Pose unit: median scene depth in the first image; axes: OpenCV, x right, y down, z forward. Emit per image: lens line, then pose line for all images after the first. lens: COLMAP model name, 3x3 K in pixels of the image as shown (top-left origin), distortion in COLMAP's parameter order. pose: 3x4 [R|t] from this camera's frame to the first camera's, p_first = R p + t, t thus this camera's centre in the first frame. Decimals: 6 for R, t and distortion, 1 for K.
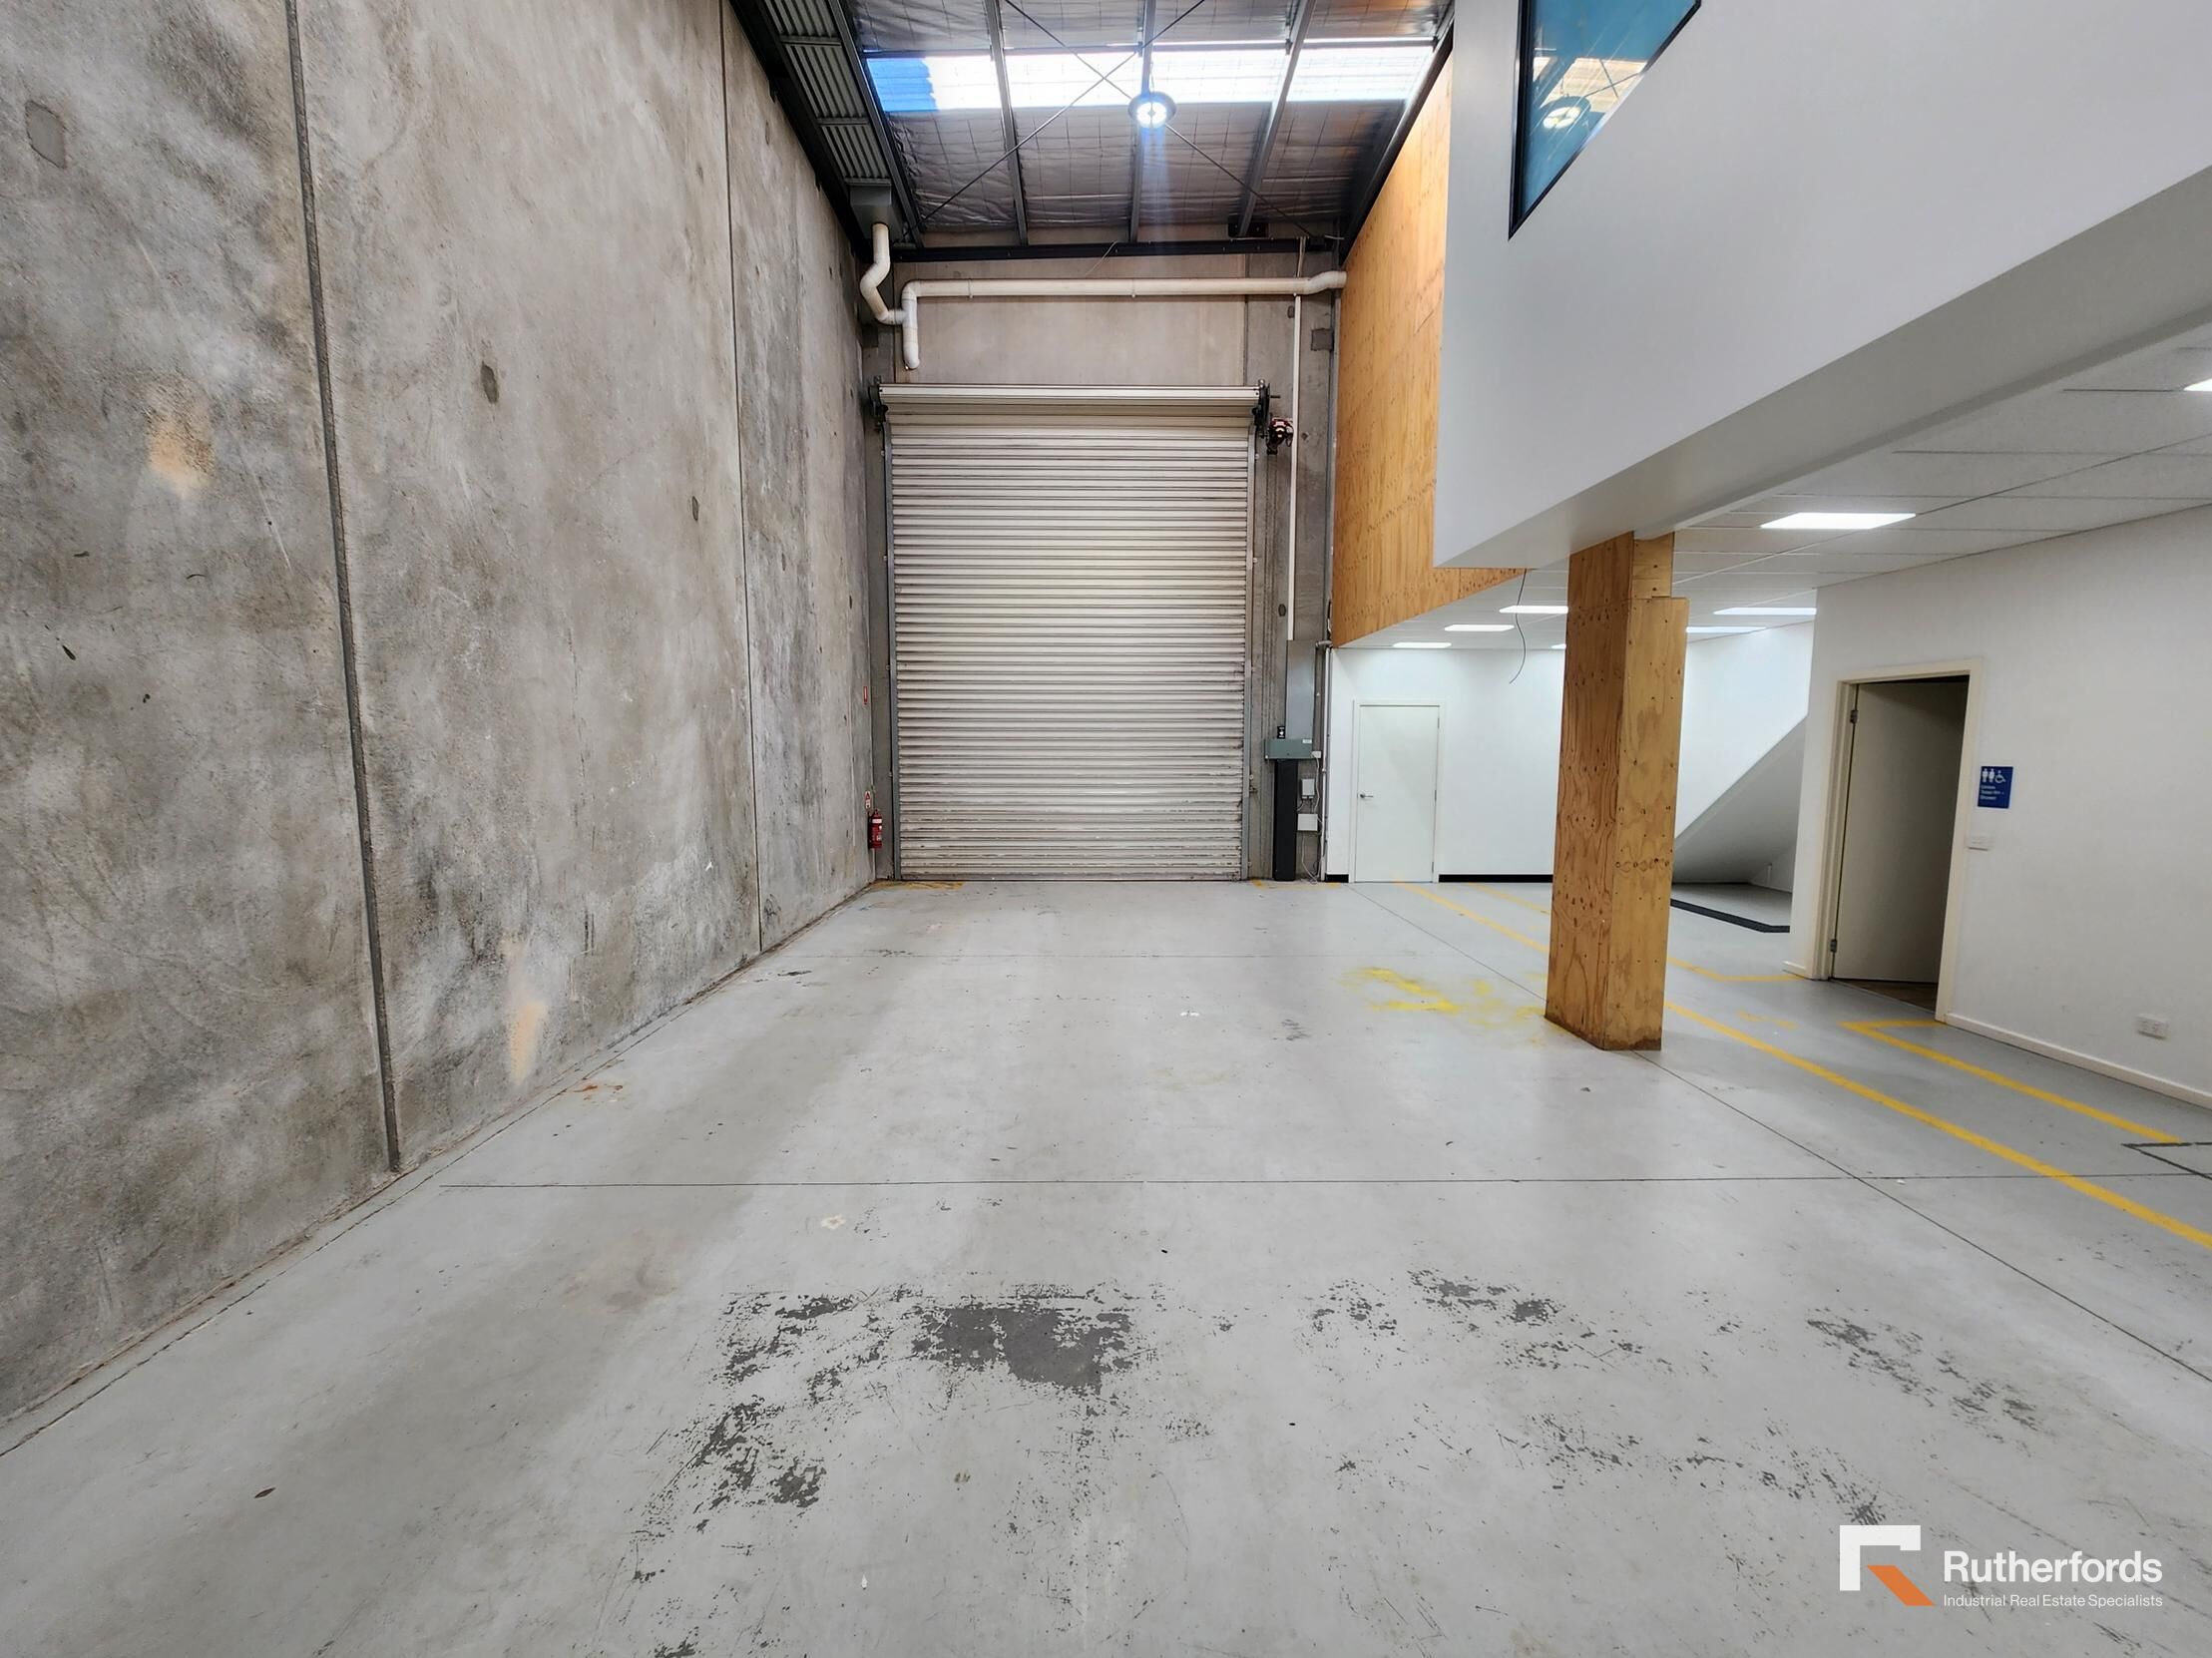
lens RADIAL K [[906.9, 0, 1108.6], [0, 906.9, 841.6], [0, 0, 1]] dist [-0.001968, 0.001018]
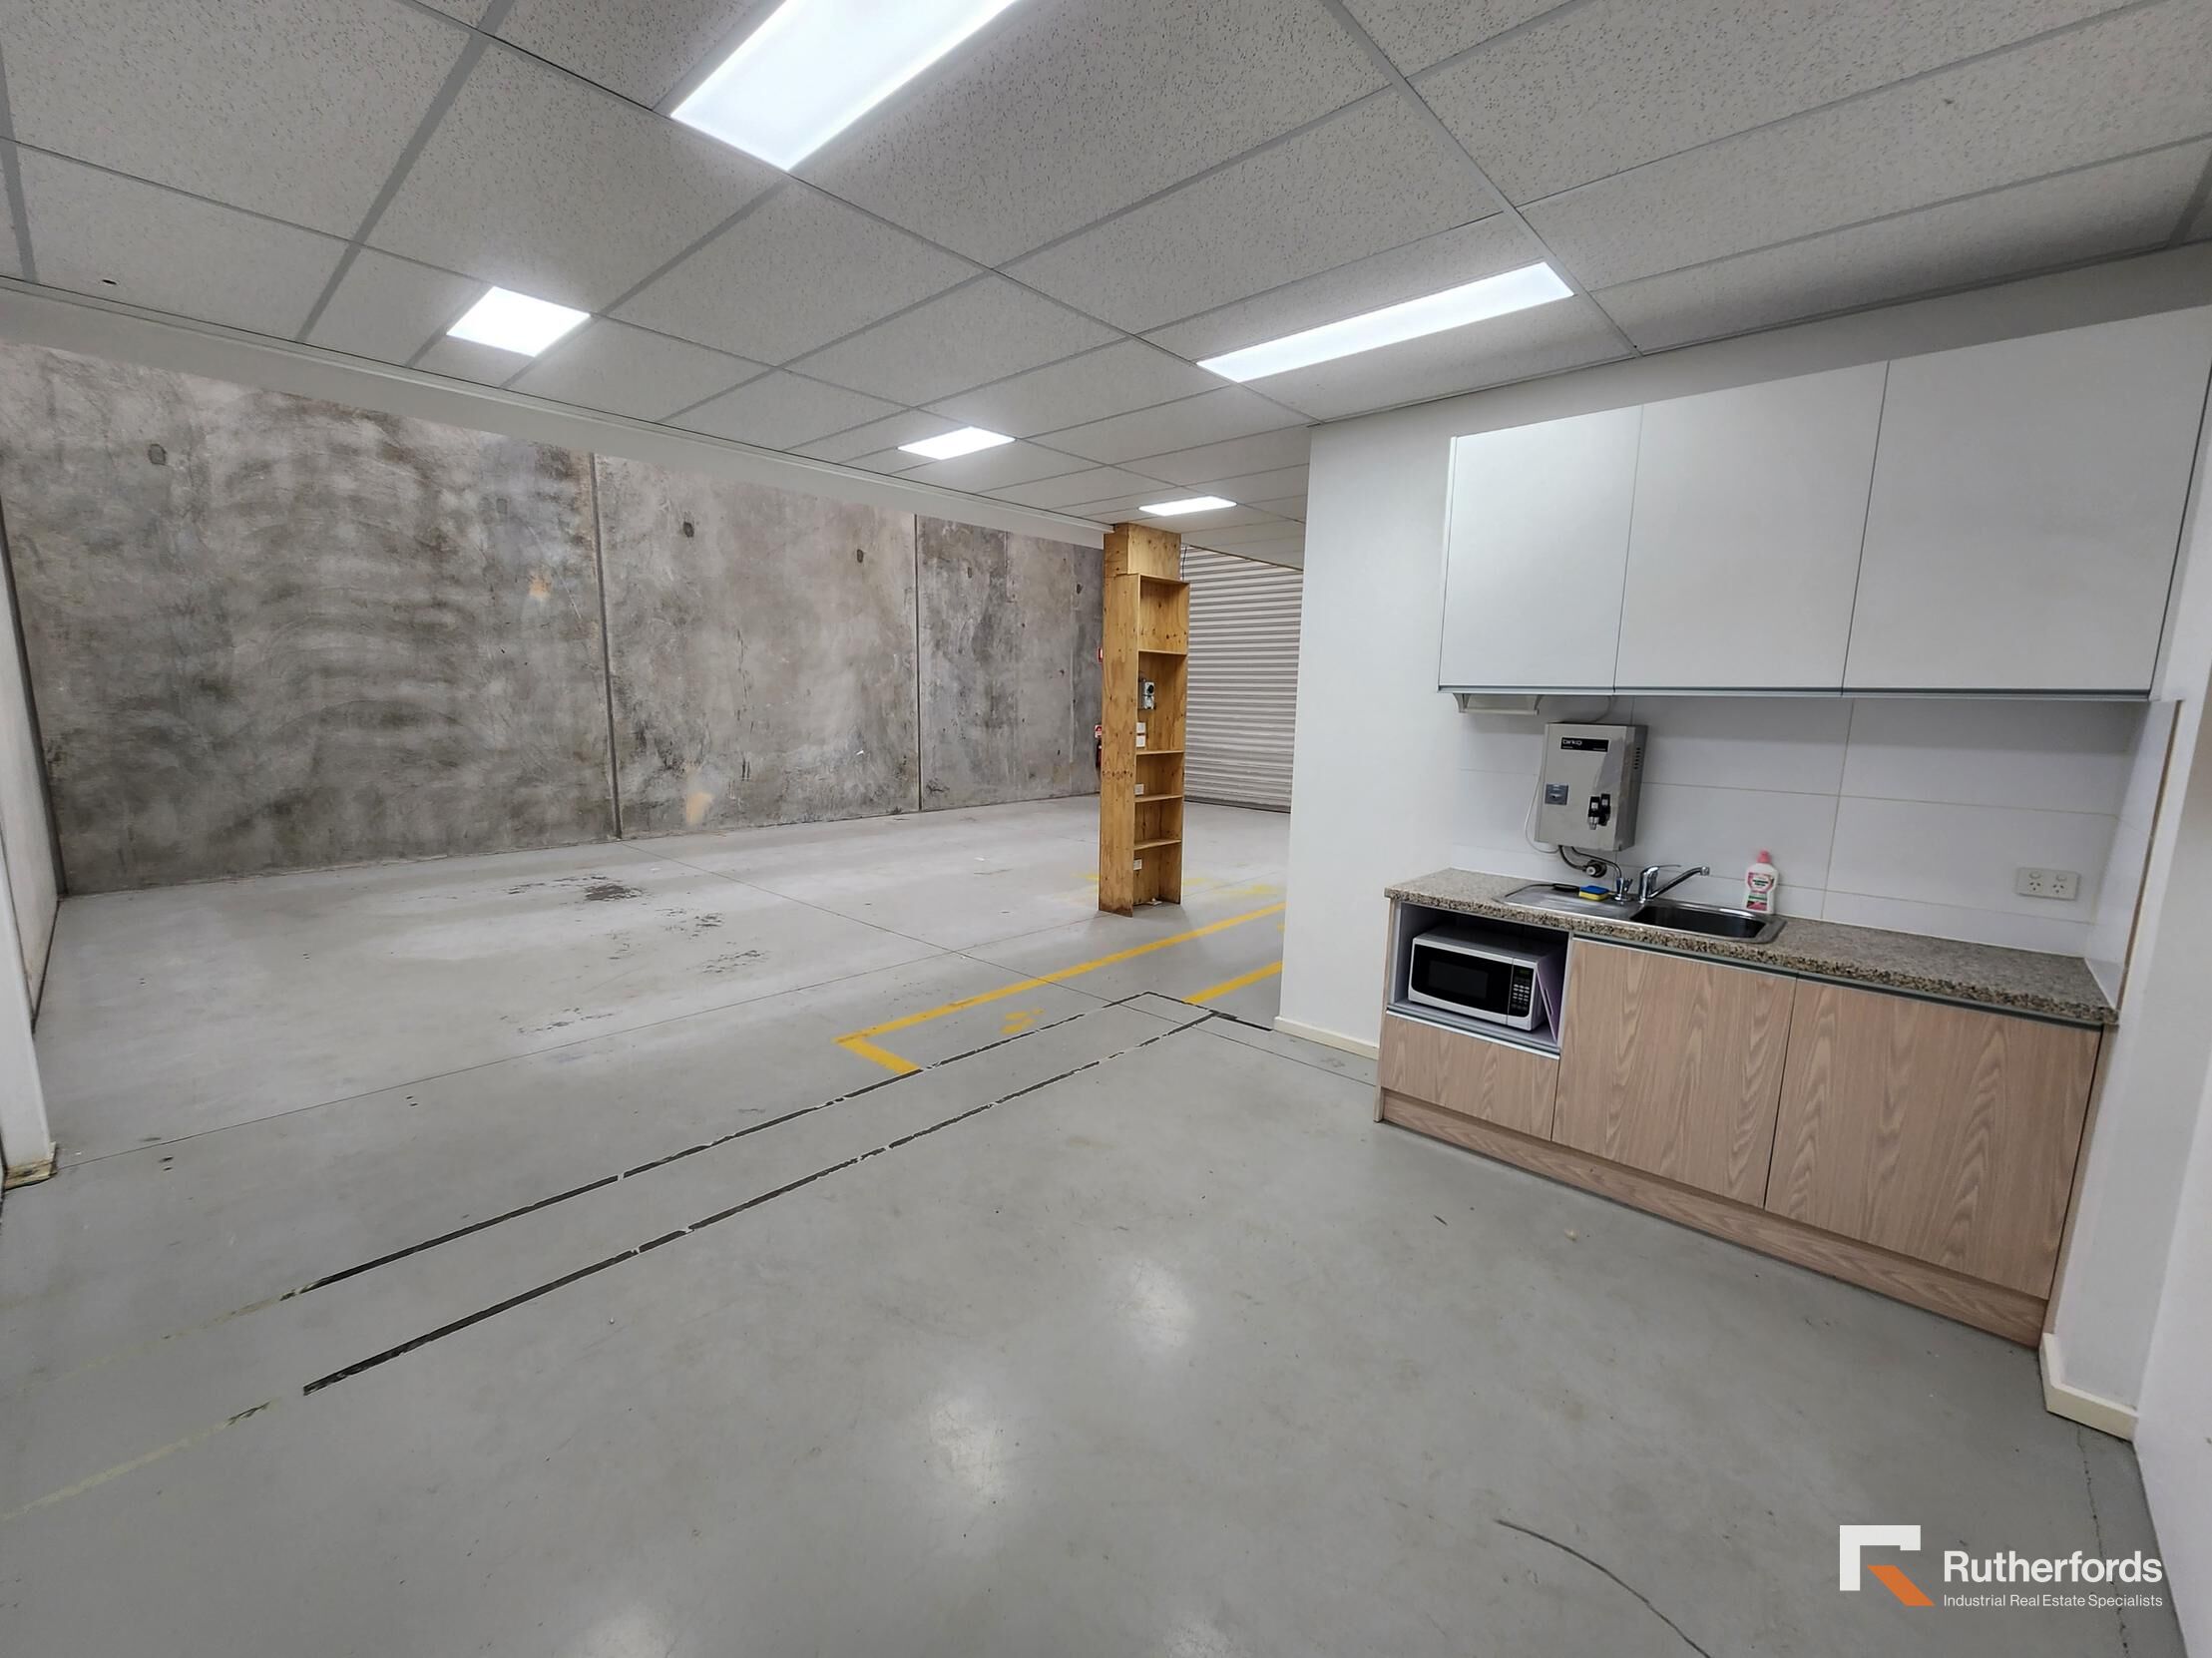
lens RADIAL K [[906.9, 0, 1106.3], [0, 906.9, 841.2], [0, 0, 1]] dist [-0.001968, 0.001018]
pose [[0.725333, 0.120905, -0.677698, 1.480080], [-0.090826, 0.992658, 0.079884, 0.016453], [0.682380, 0.003610, 0.730989, 0.004868]]
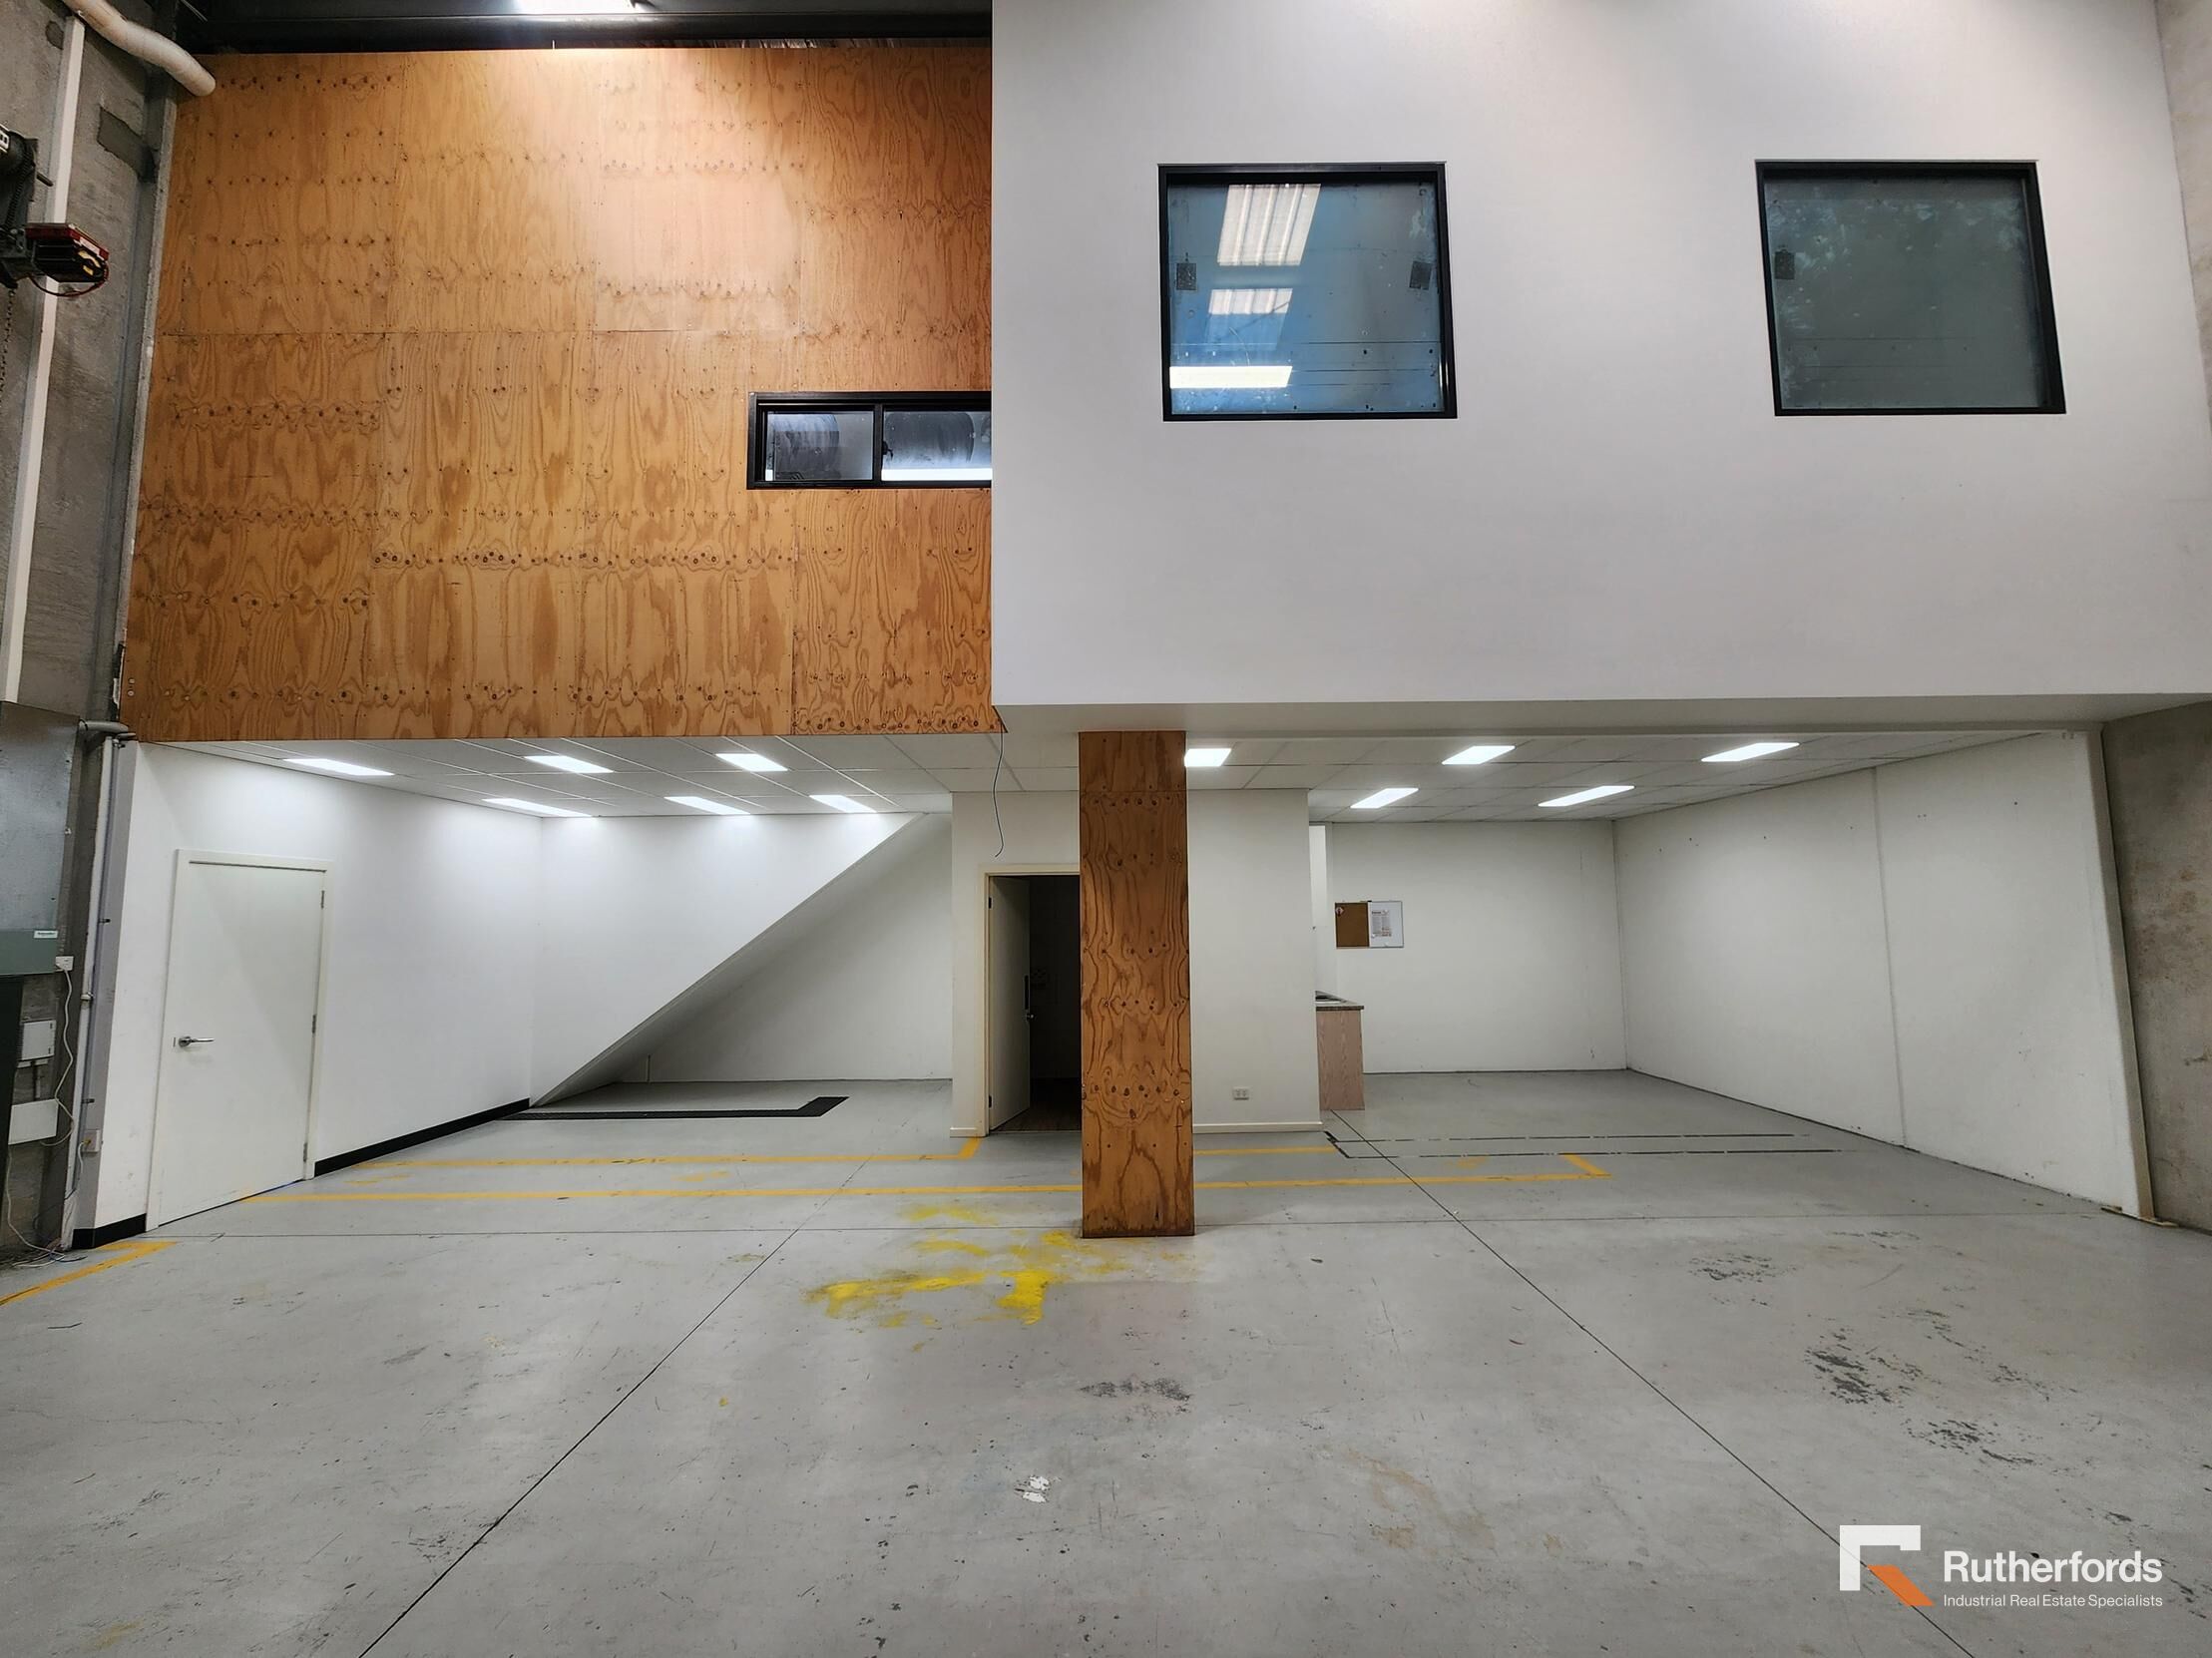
lens RADIAL K [[906.9, 0, 1117.4], [0, 906.9, 837.2], [0, 0, 1]] dist [-0.001968, 0.001018]
pose [[0.008333, 0.092791, 0.995651, -0.477461], [0.120783, 0.988302, -0.093117, -0.116382], [-0.992644, 0.121033, -0.002972, 1.040728]]
